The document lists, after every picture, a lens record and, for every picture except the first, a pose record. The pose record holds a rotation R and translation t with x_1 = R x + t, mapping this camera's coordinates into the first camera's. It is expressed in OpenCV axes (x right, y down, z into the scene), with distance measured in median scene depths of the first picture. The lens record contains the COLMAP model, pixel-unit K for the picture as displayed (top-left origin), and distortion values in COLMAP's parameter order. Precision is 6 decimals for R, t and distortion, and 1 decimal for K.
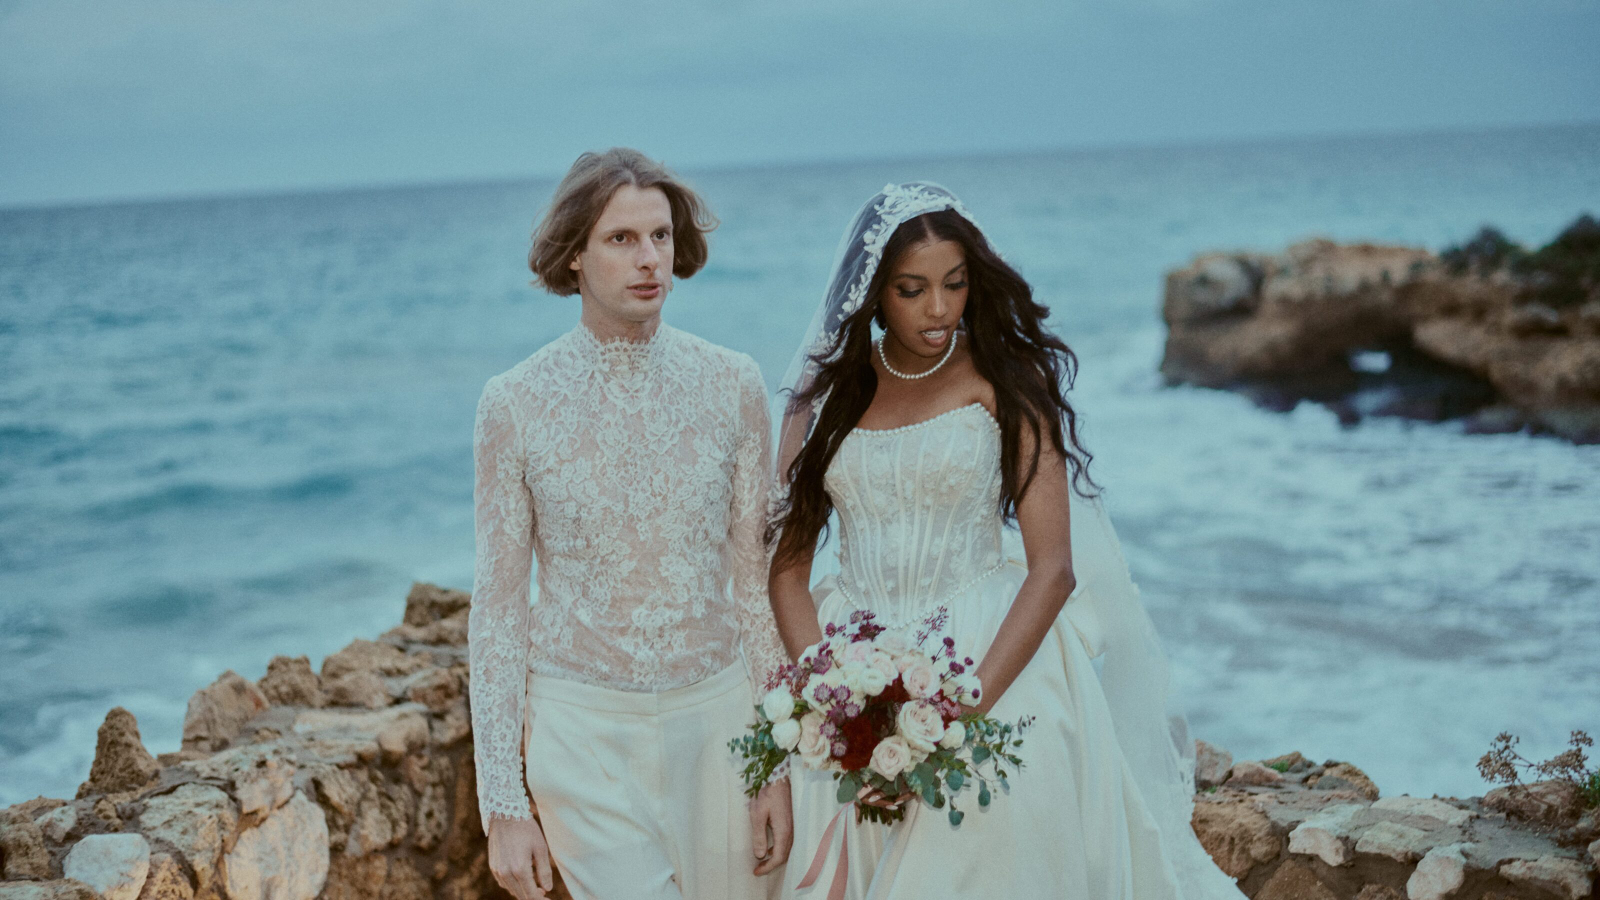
lens RADIAL K [[2375.8, 0, 800.1], [0, 2375.8, 434.6], [0, 0, 1]] dist [-0.109827, 0.089589]
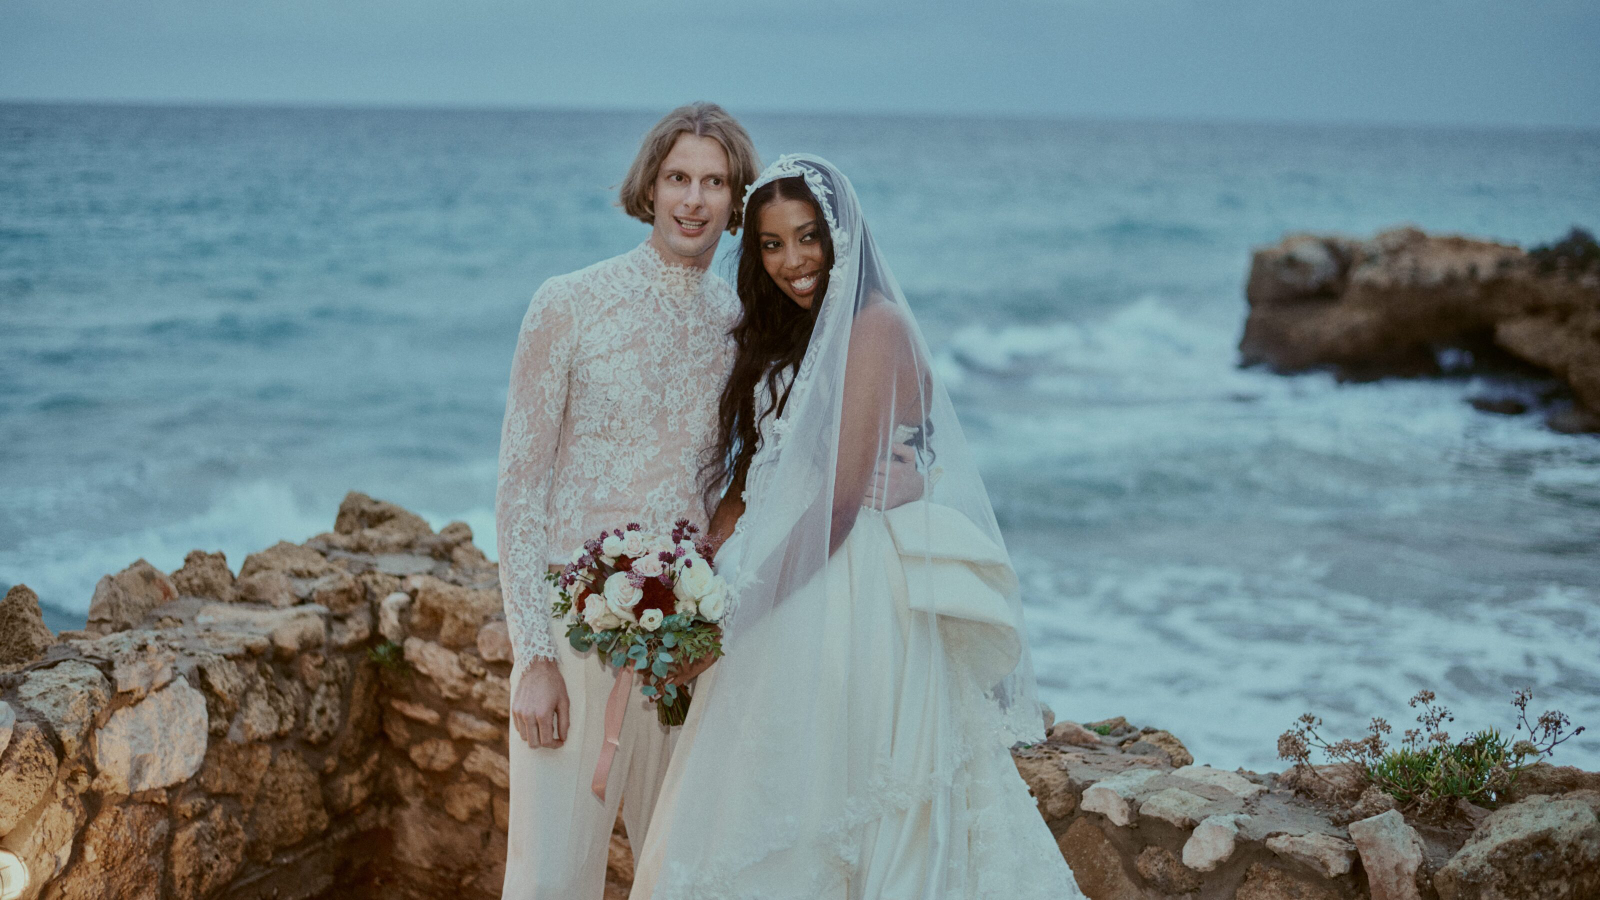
lens RADIAL K [[2375.8, 0, 800.1], [0, 2375.8, 434.6], [0, 0, 1]] dist [-0.109827, 0.089589]
pose [[0.996228, 0.076726, -0.040540, 0.095231], [-0.075806, 0.996839, 0.023760, -0.002958], [0.042235, -0.020597, 0.998895, -0.038996]]
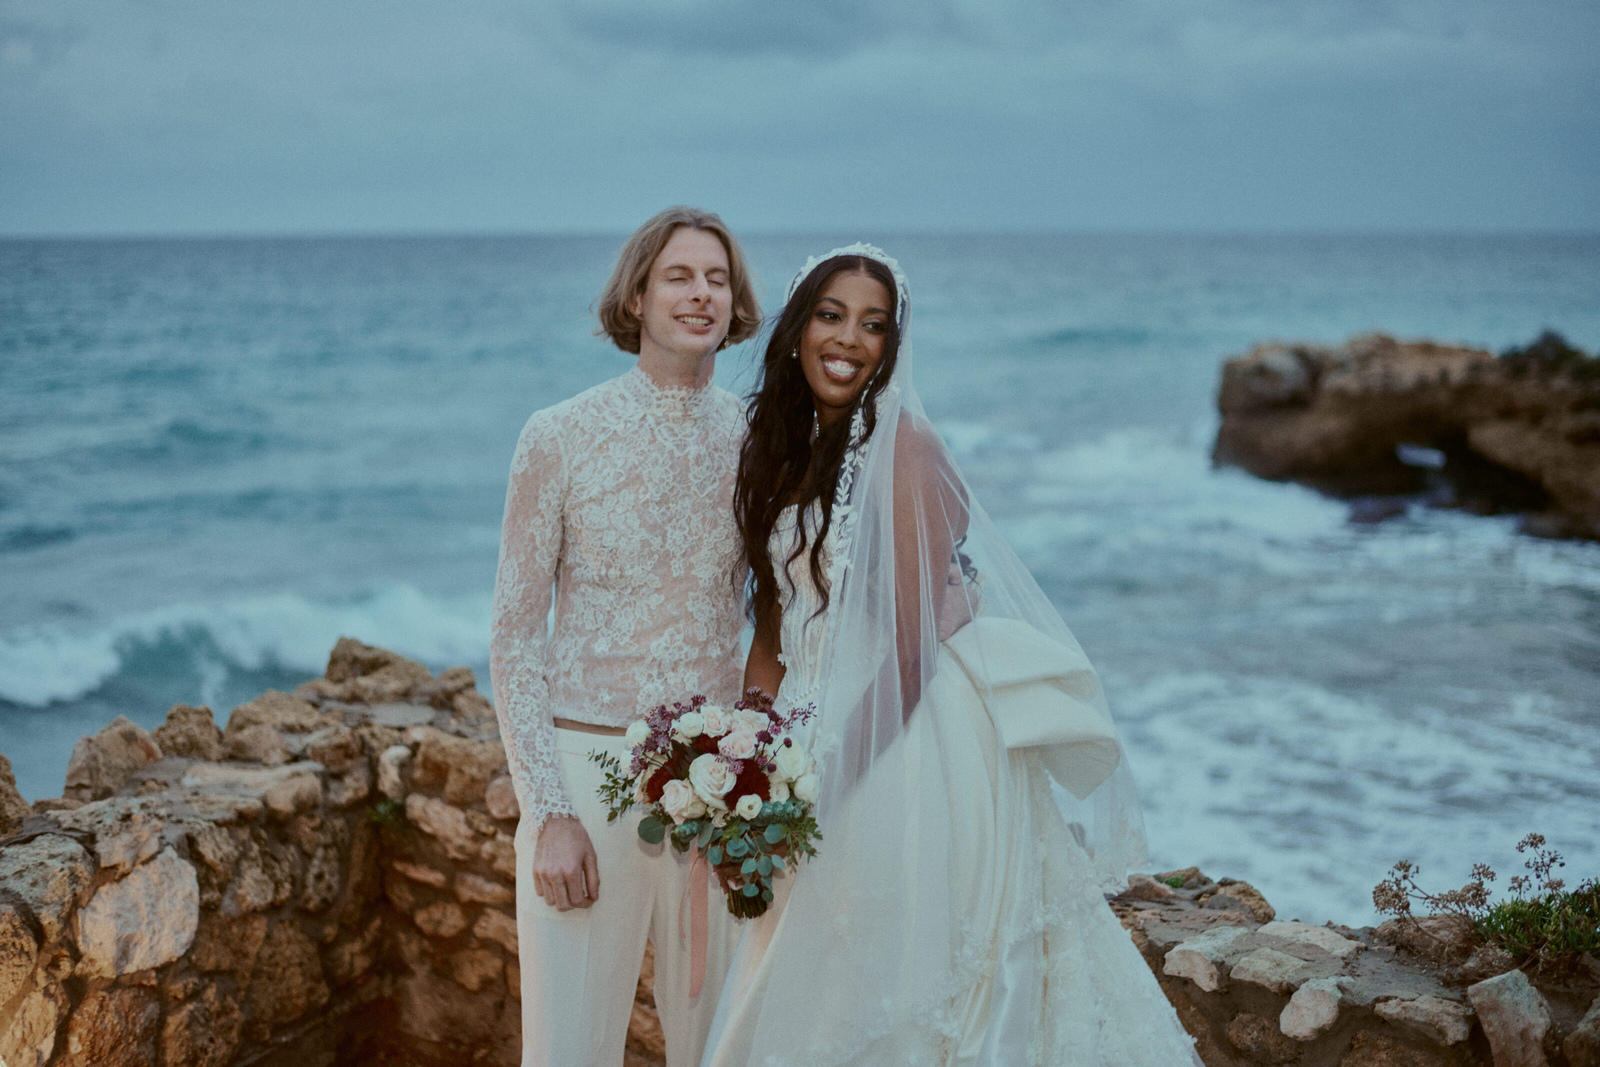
lens RADIAL K [[2369.1, 0, 800.0], [0, 2369.1, 533.5], [0, 0, 1]] dist [-0.106058, 0.076917]
pose [[0.998231, 0.053294, -0.026349, 0.064108], [-0.052933, 0.998497, 0.014207, -0.005381], [0.027066, -0.012787, 0.999552, 0.039272]]
